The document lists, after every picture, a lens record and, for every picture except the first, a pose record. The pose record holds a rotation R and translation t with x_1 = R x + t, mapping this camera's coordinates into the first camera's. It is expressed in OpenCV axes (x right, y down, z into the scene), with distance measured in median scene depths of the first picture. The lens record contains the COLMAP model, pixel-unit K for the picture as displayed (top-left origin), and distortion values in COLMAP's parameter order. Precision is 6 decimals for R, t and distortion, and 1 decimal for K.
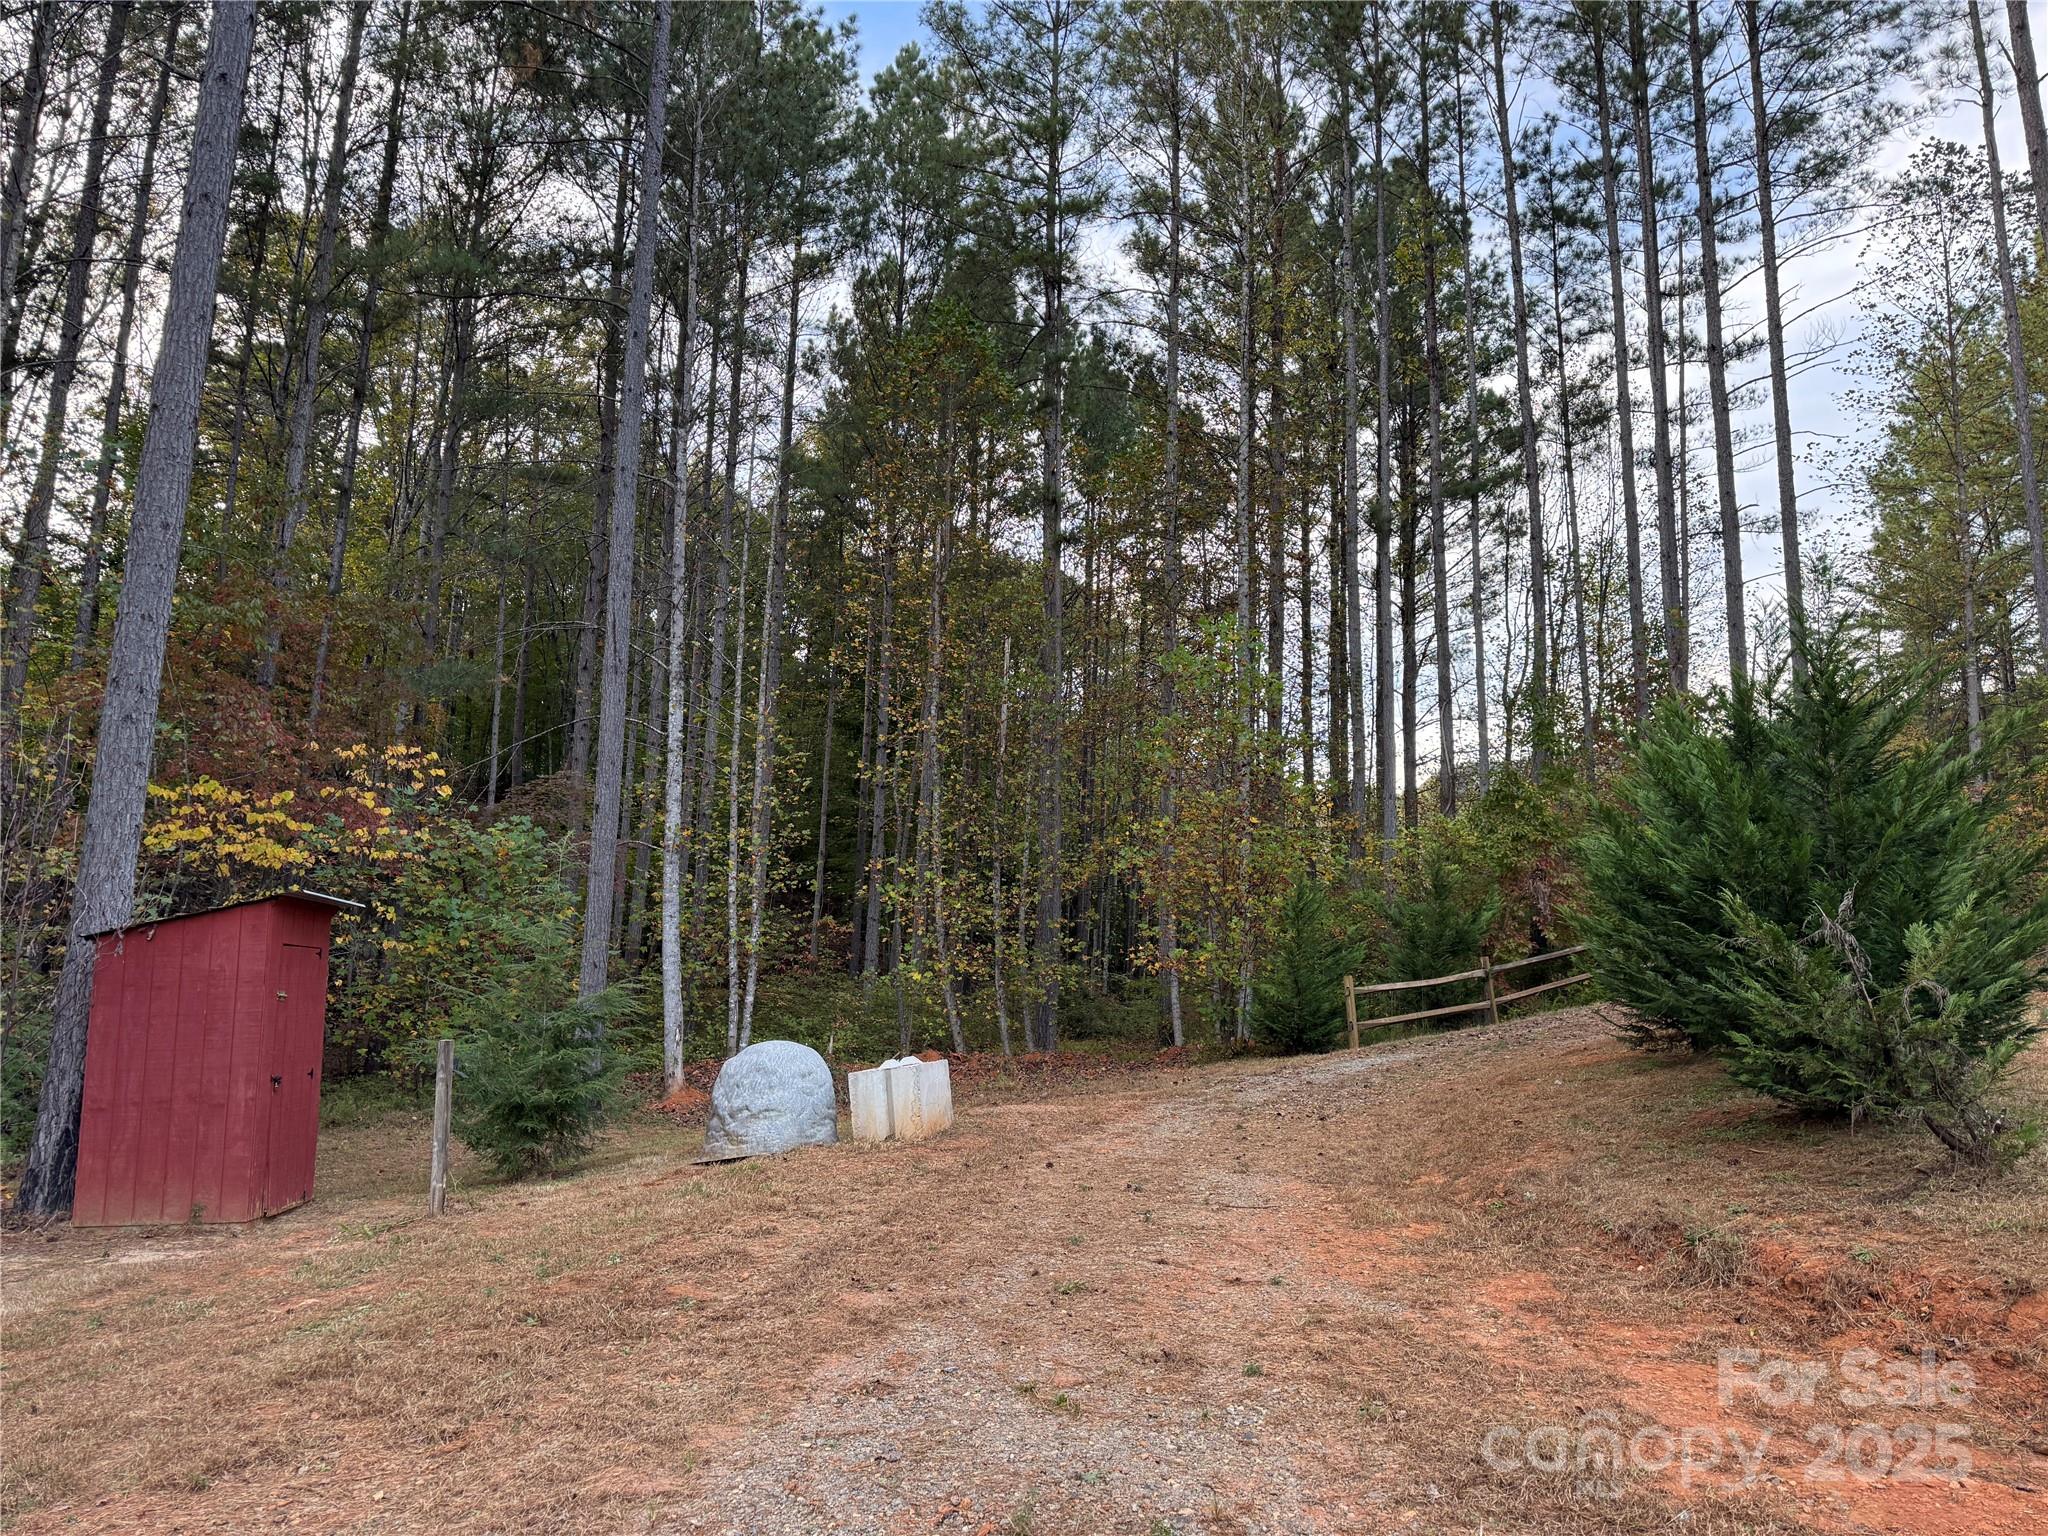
lens RADIAL K [[1548.2, 0, 1073.7], [0, 1548.2, 760.8], [0, 0, 1]] dist [0.084323, -0.113358]
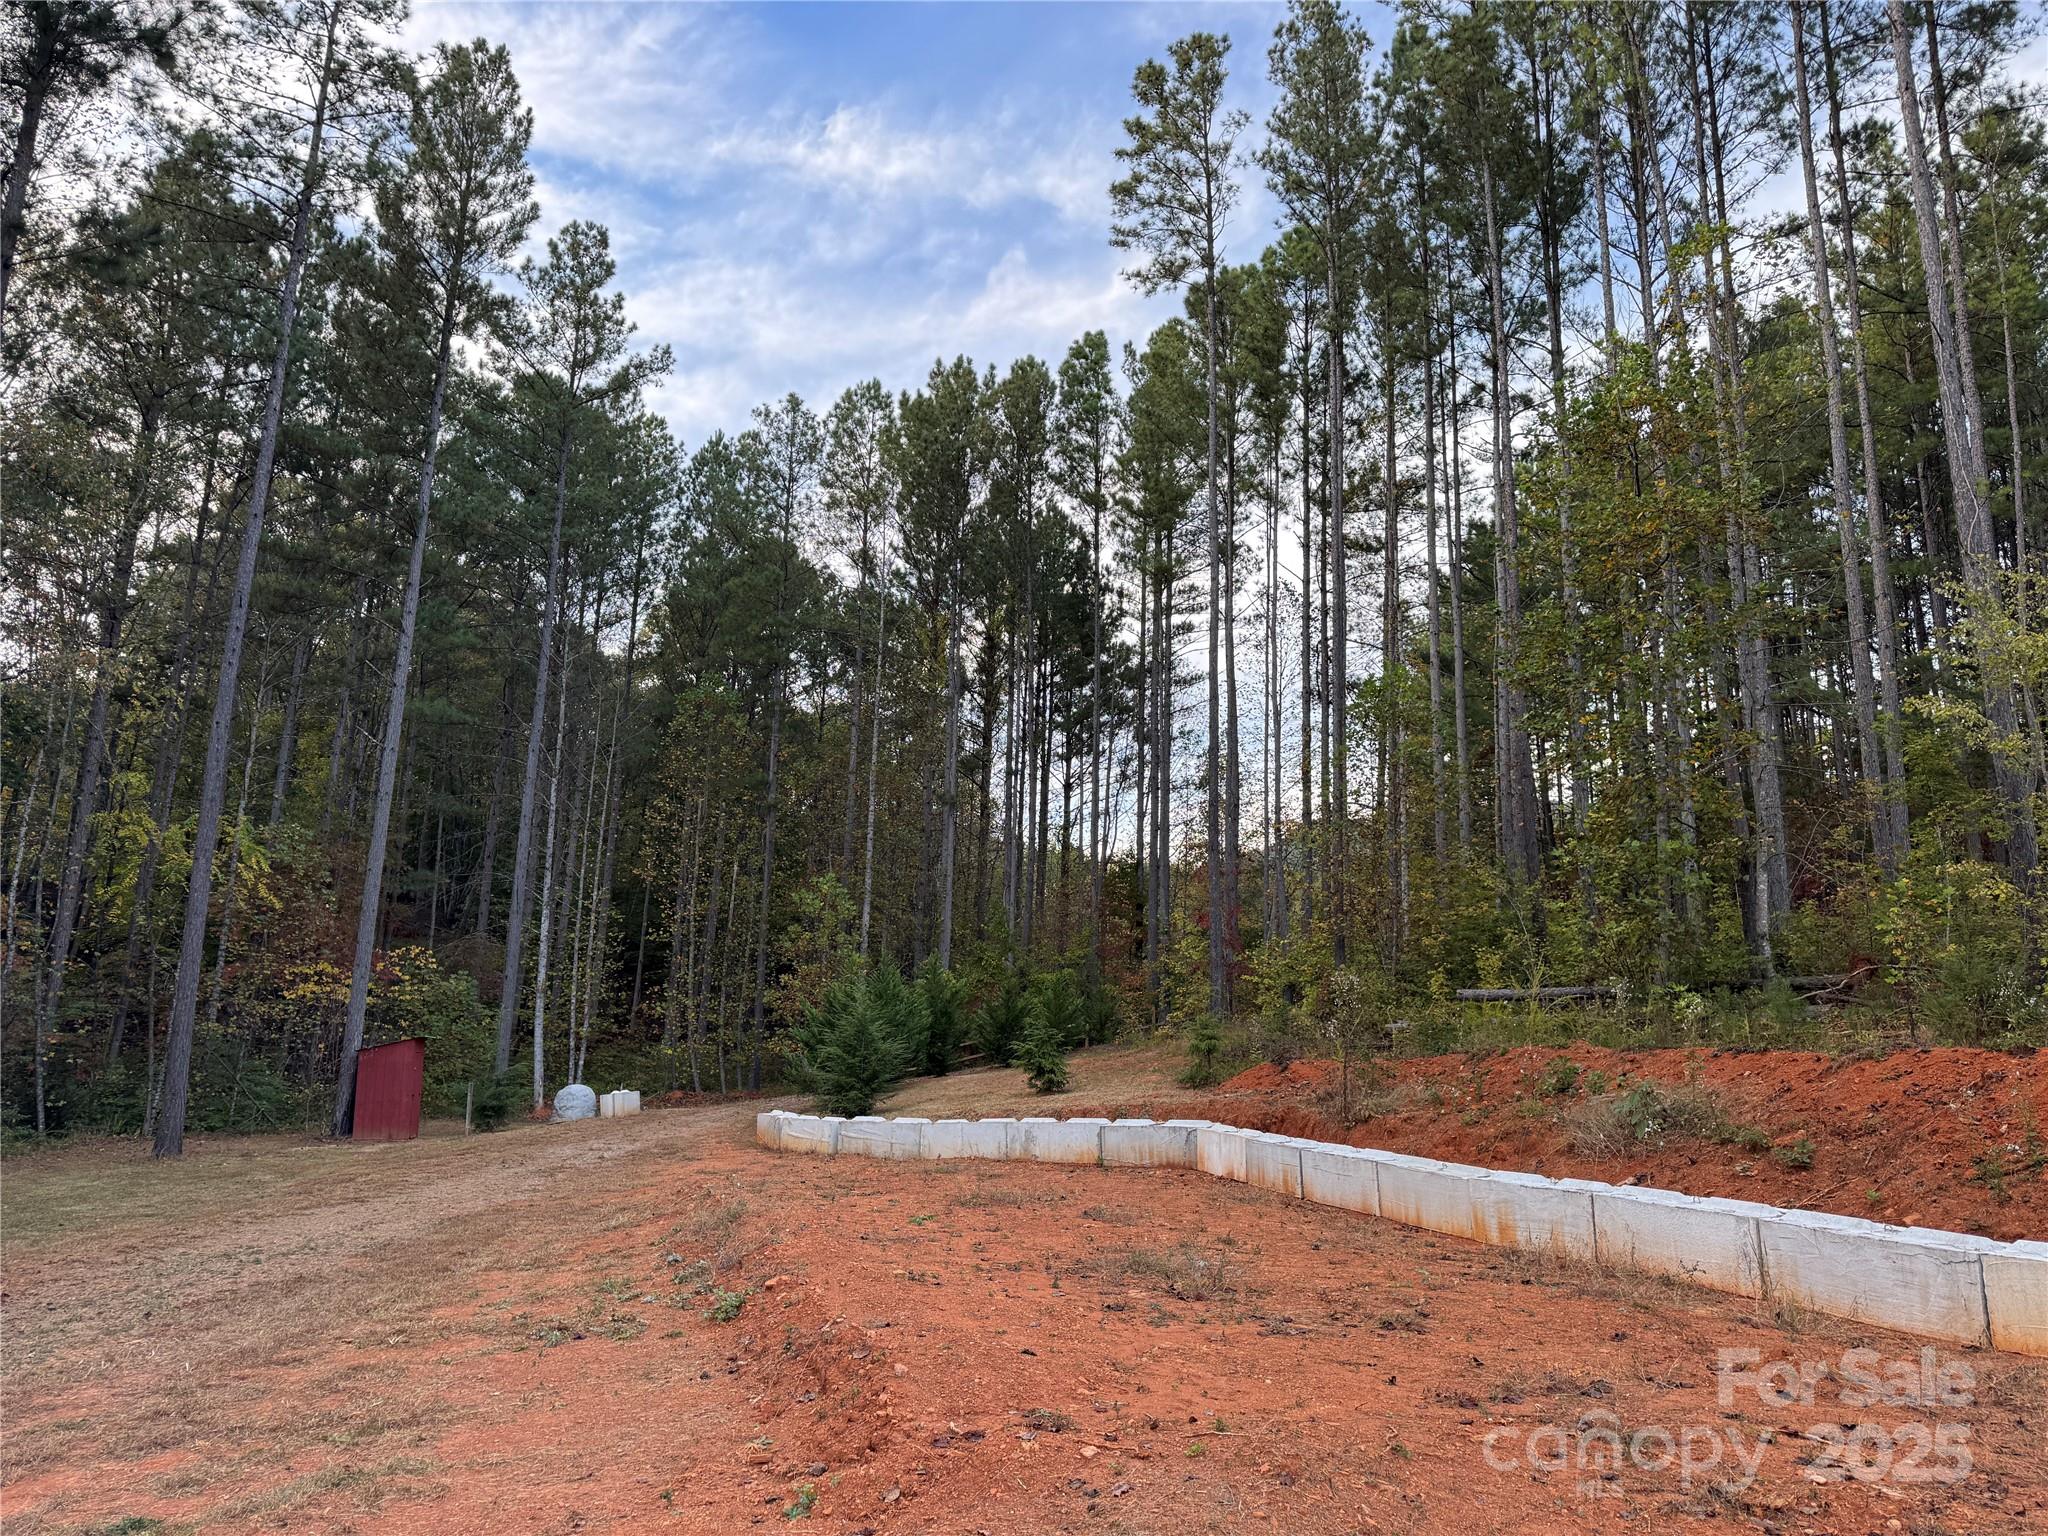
lens RADIAL K [[1548.2, 0, 1073.7], [0, 1548.2, 760.8], [0, 0, 1]] dist [0.084323, -0.113358]
pose [[0.996618, 0.023085, 0.078870, 0.275920], [-0.020789, 0.999340, -0.029804, -0.202144], [-0.079506, 0.028064, 0.996439, -1.134083]]
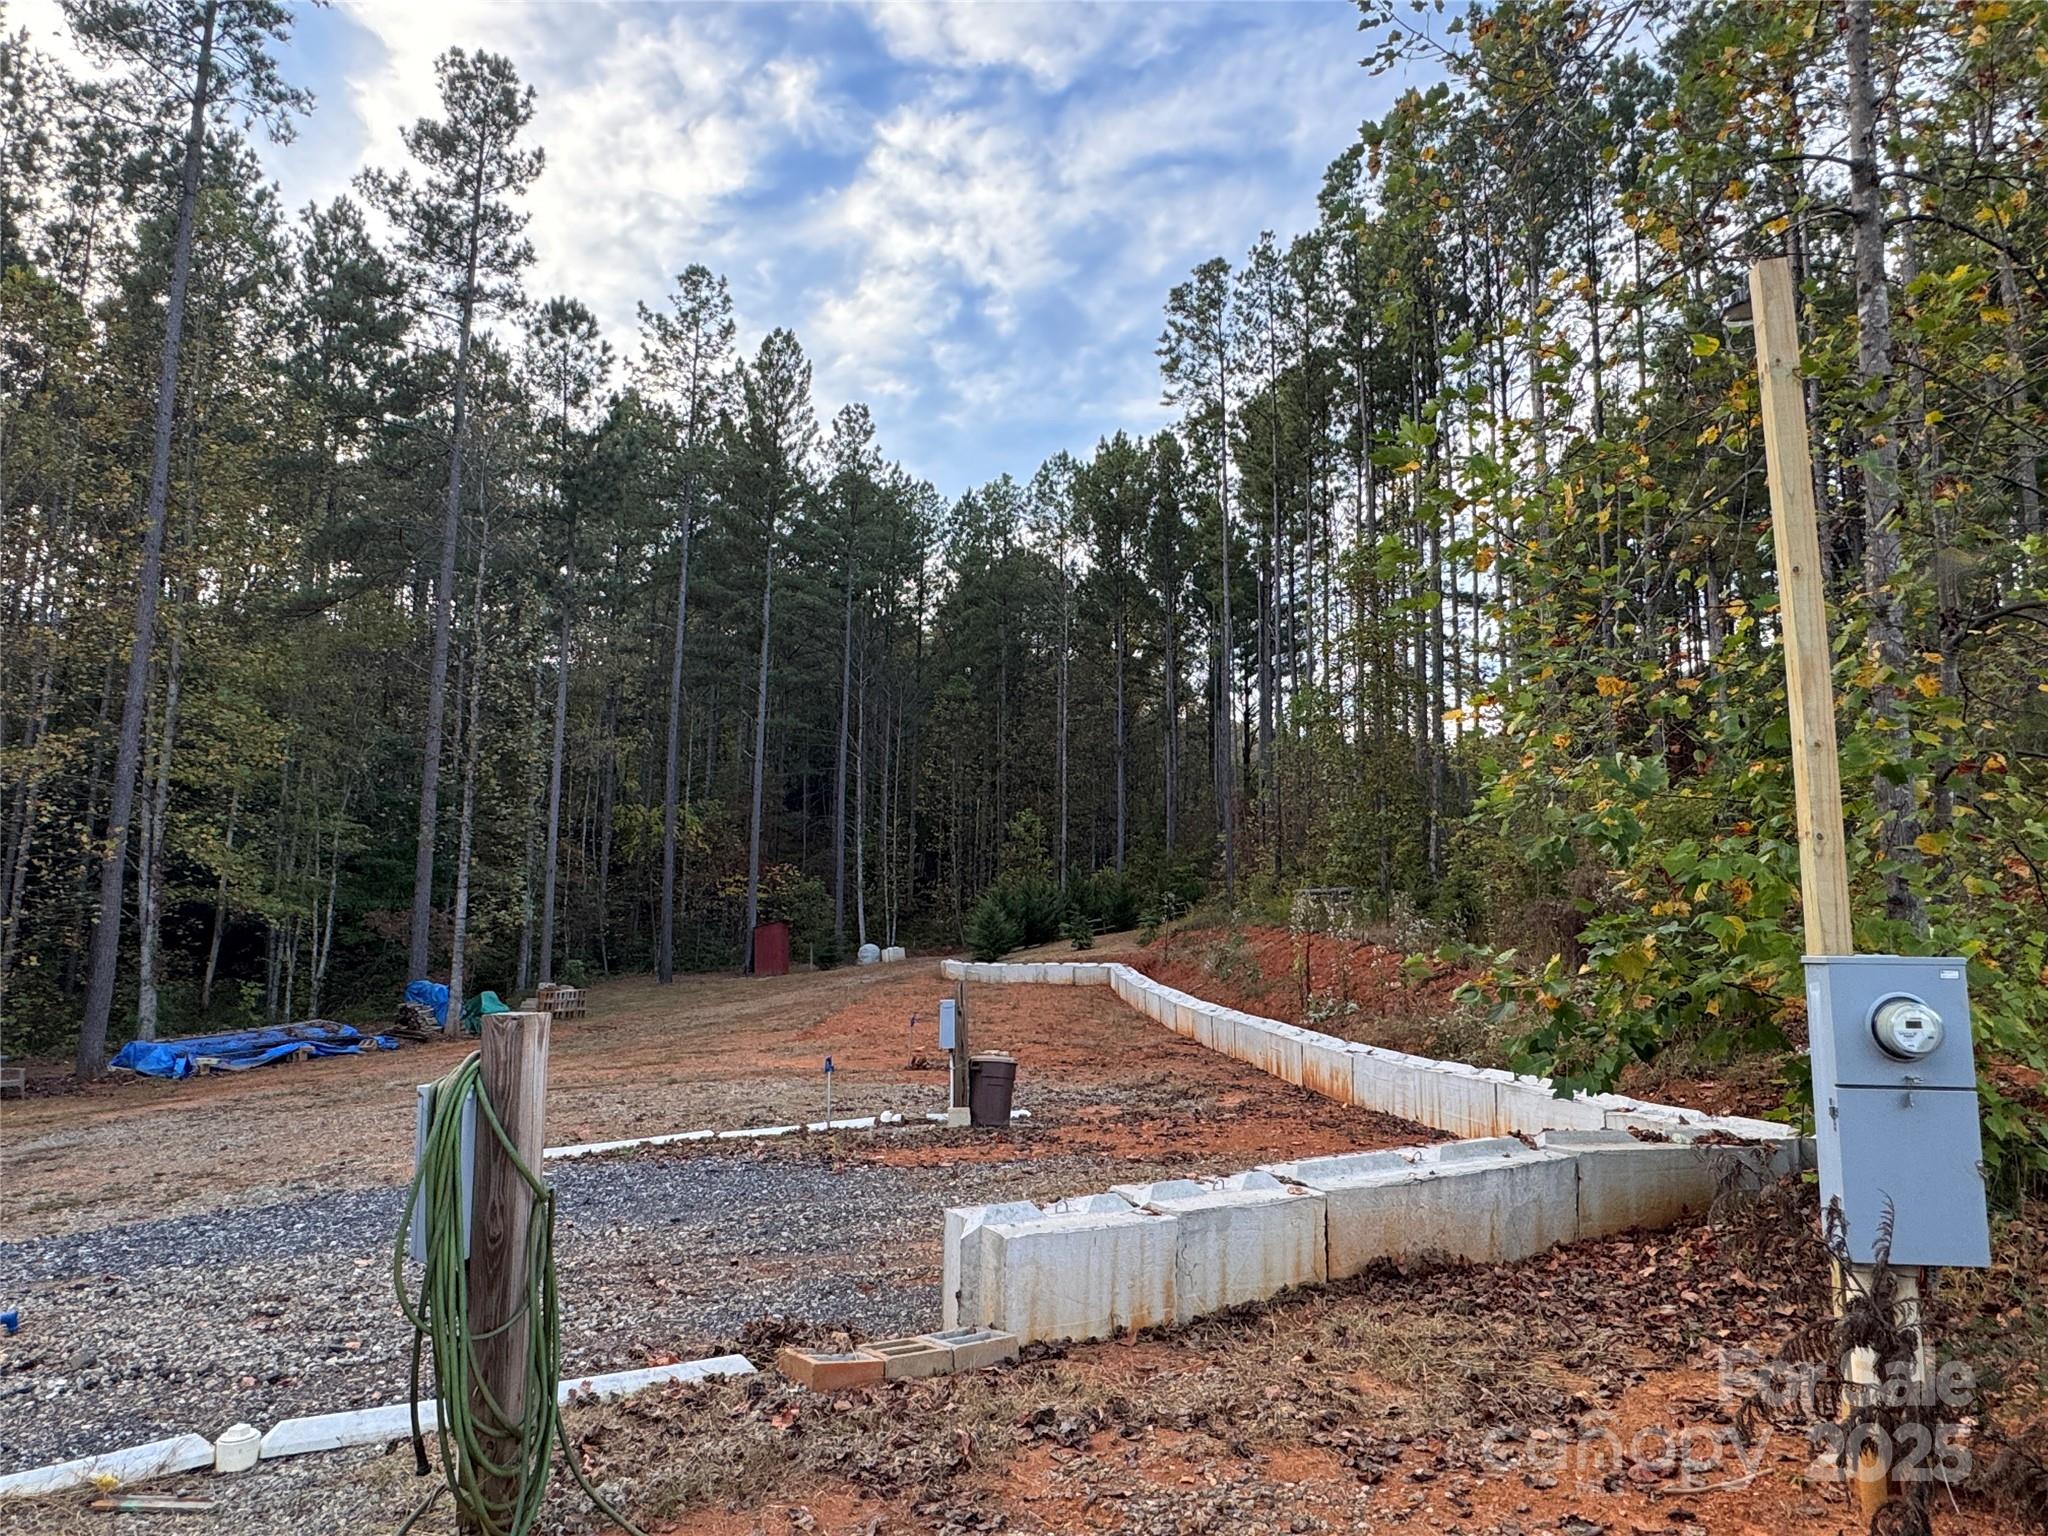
lens RADIAL K [[1263.2, 0, 1023.8], [0, 1263.2, 794.8], [0, 0, 1]] dist [0.000100, 0.000113]
pose [[0.987213, -0.027876, -0.156947, 0.556427], [0.038791, 0.997004, 0.066921, -0.325887], [0.154612, -0.072153, 0.985337, -1.712039]]
